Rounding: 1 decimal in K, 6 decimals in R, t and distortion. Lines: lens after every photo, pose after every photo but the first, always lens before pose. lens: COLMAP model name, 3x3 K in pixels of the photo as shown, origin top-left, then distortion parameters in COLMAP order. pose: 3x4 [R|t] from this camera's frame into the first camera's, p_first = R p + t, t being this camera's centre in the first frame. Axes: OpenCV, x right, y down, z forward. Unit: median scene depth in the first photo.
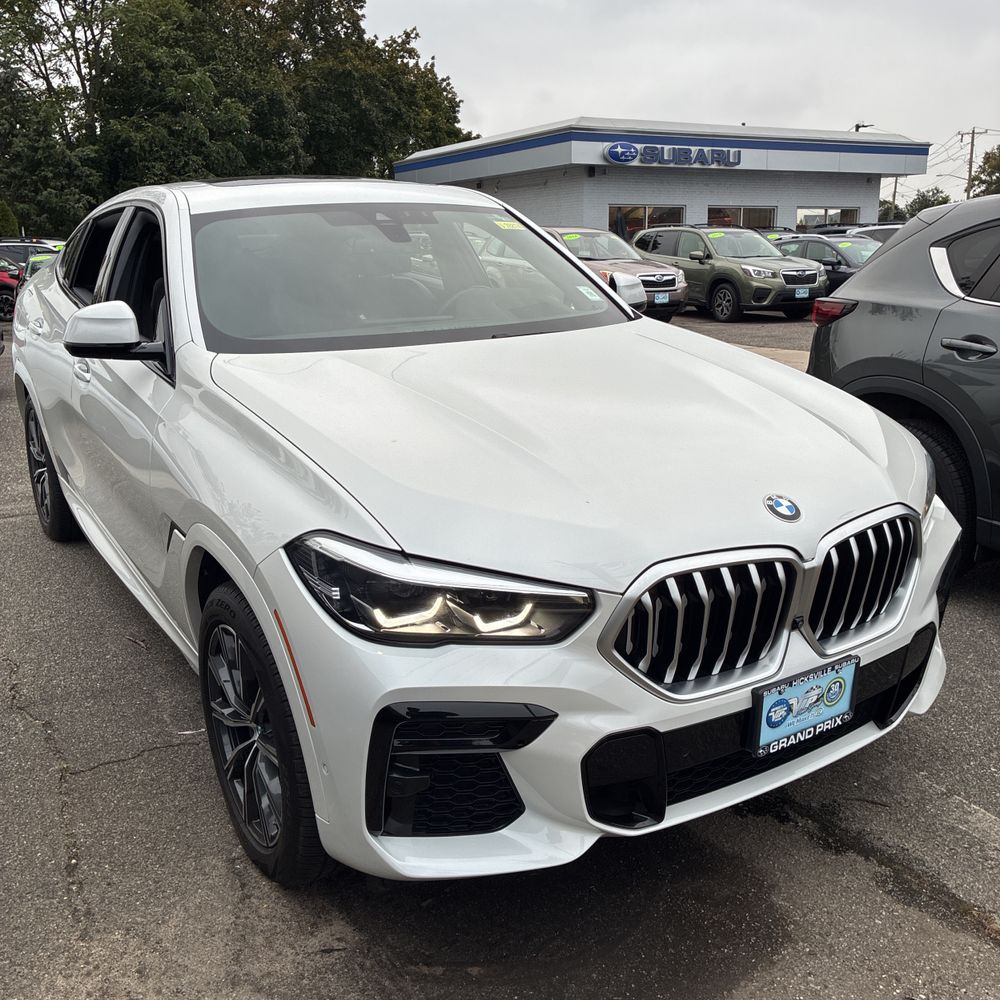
lens RADIAL K [[1022.7, 0, 502.0], [0, 1022.7, 489.9], [0, 0, 1]] dist [0.014892, 0.000000]
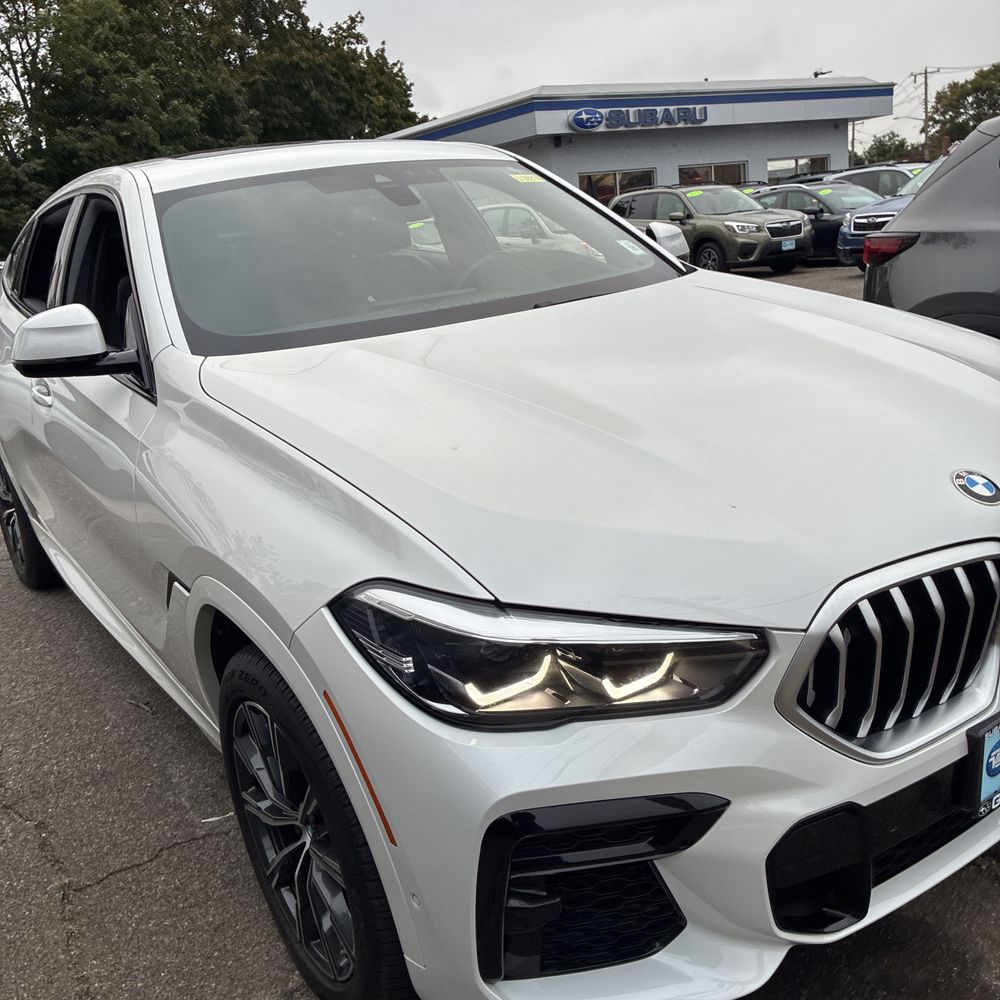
lens RADIAL K [[1022.7, 0, 519.6], [0, 1022.7, 484.8], [0, 0, 1]] dist [0.014892, 0.000000]
pose [[0.994971, -0.096165, 0.028003, -0.041995], [0.095789, 0.995297, 0.014460, -0.013907], [-0.029262, -0.011705, 0.999503, 0.122435]]
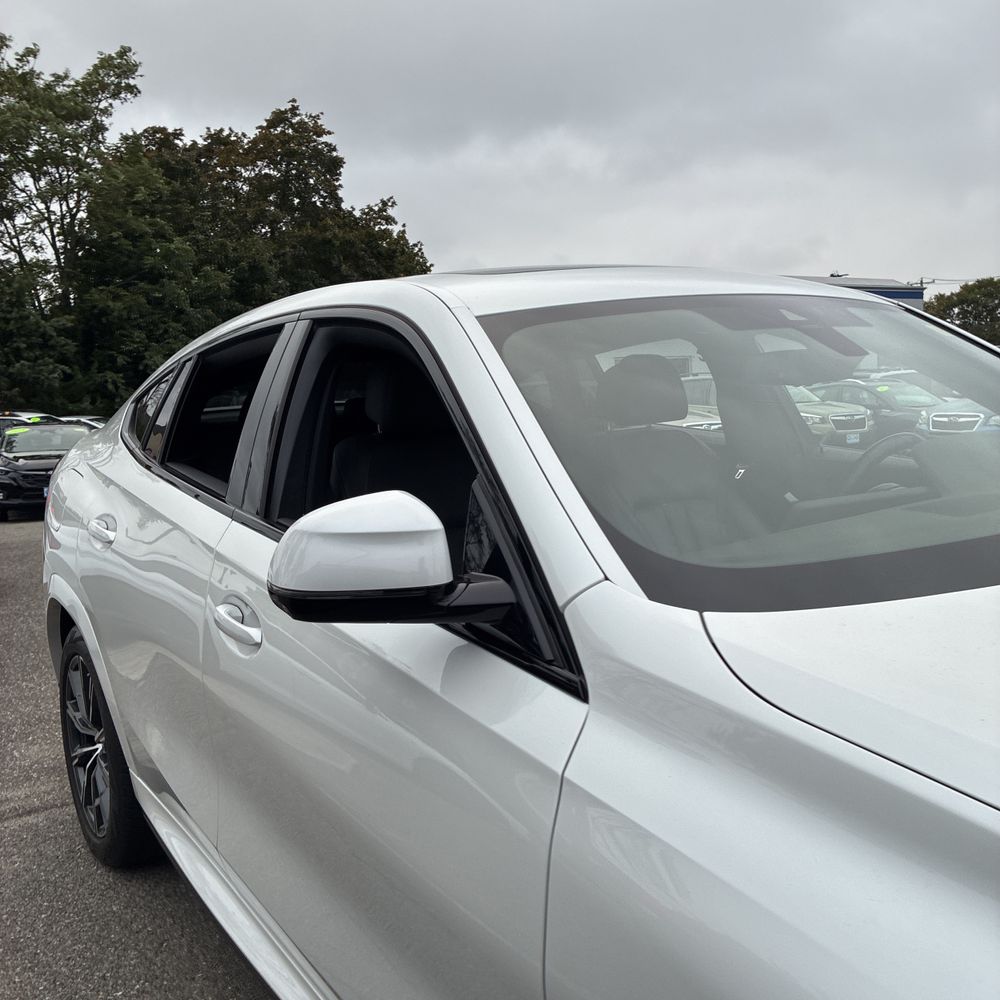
lens RADIAL K [[1022.7, 0, 515.0], [0, 1022.7, 498.3], [0, 0, 1]] dist [0.014892, 0.000000]
pose [[0.998057, -0.038546, 0.048956, -0.240517], [0.045106, 0.988998, -0.140882, -0.081034], [-0.042987, 0.142817, 0.988815, 0.388450]]
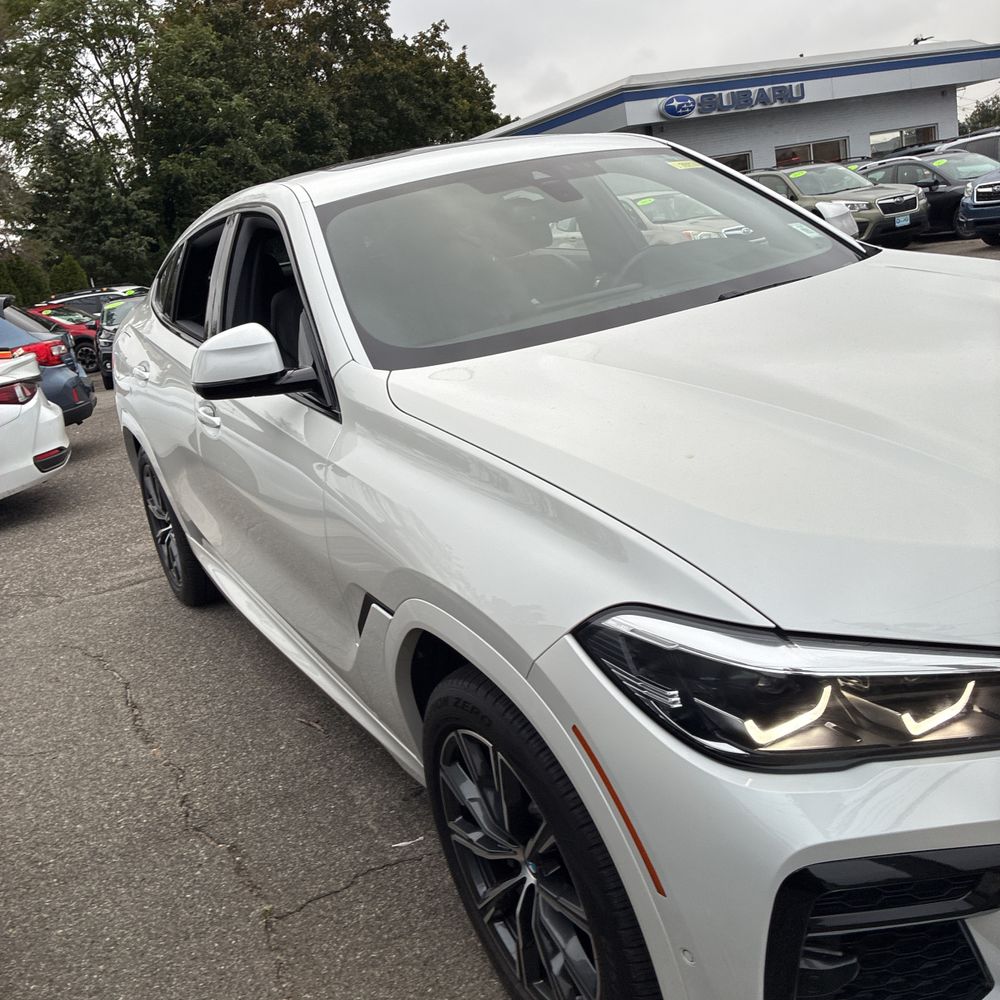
lens RADIAL K [[1022.7, 0, 493.2], [0, 1022.7, 490.0], [0, 0, 1]] dist [0.014892, 0.000000]
pose [[0.987418, -0.131711, -0.087505, -0.093473], [0.132836, 0.991112, 0.007132, -0.025078], [0.085788, -0.018666, 0.996139, 0.150686]]
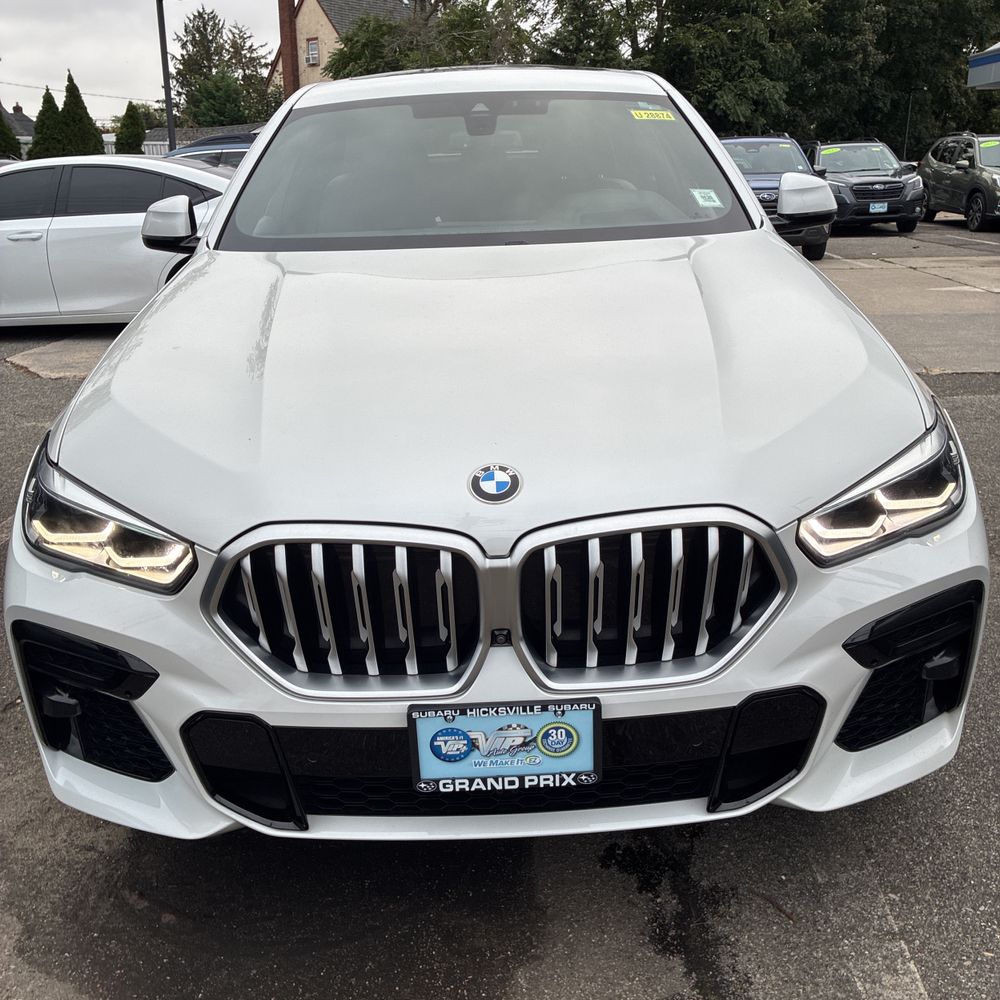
lens RADIAL K [[1022.7, 0, 502.4], [0, 1022.7, 489.8], [0, 0, 1]] dist [0.014892, 0.000000]
pose [[0.856543, 0.155756, -0.492010, 0.319366], [-0.115586, 0.987048, 0.111247, -0.030236], [0.502965, -0.038418, 0.863453, 0.177539]]
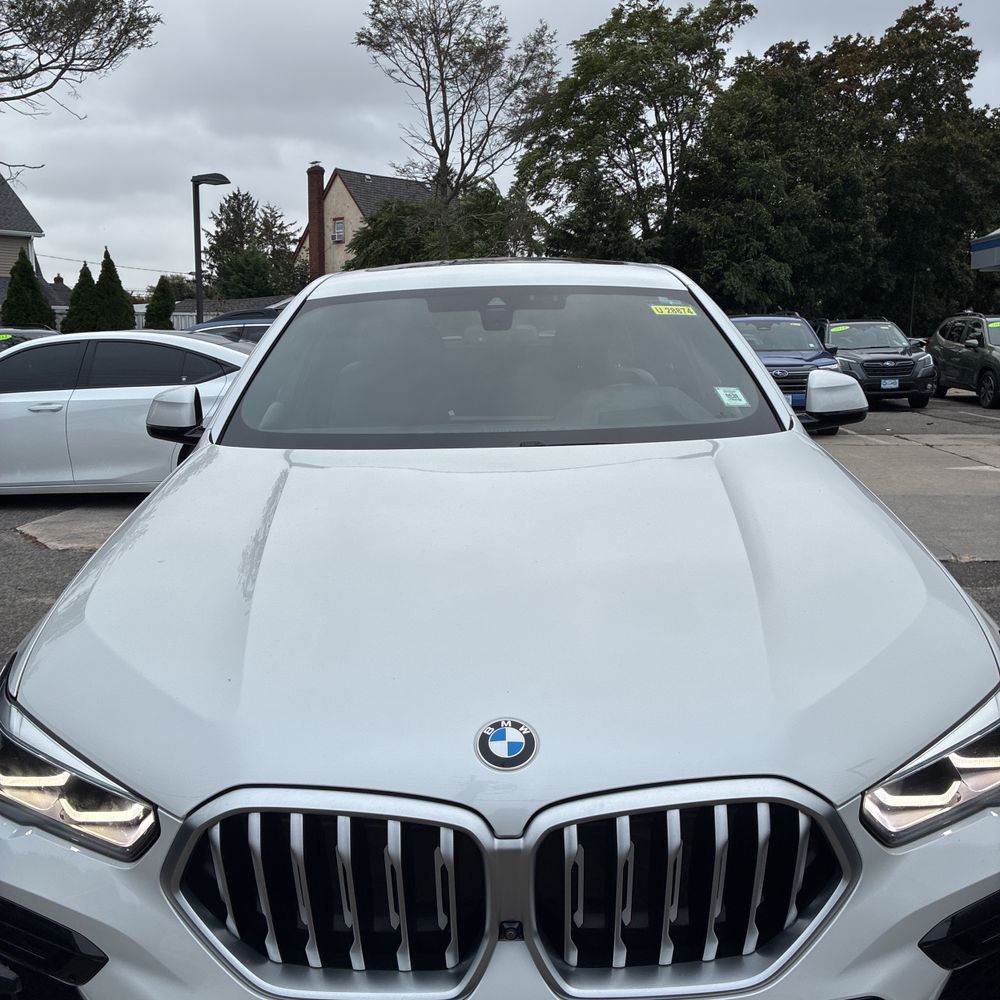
lens RADIAL K [[1022.7, 0, 488.1], [0, 1022.7, 509.3], [0, 0, 1]] dist [0.014892, 0.000000]
pose [[0.841820, 0.098516, -0.530691, 0.292135], [-0.130444, 0.991191, -0.022918, -0.055350], [0.523758, 0.088518, 0.847255, 0.215701]]
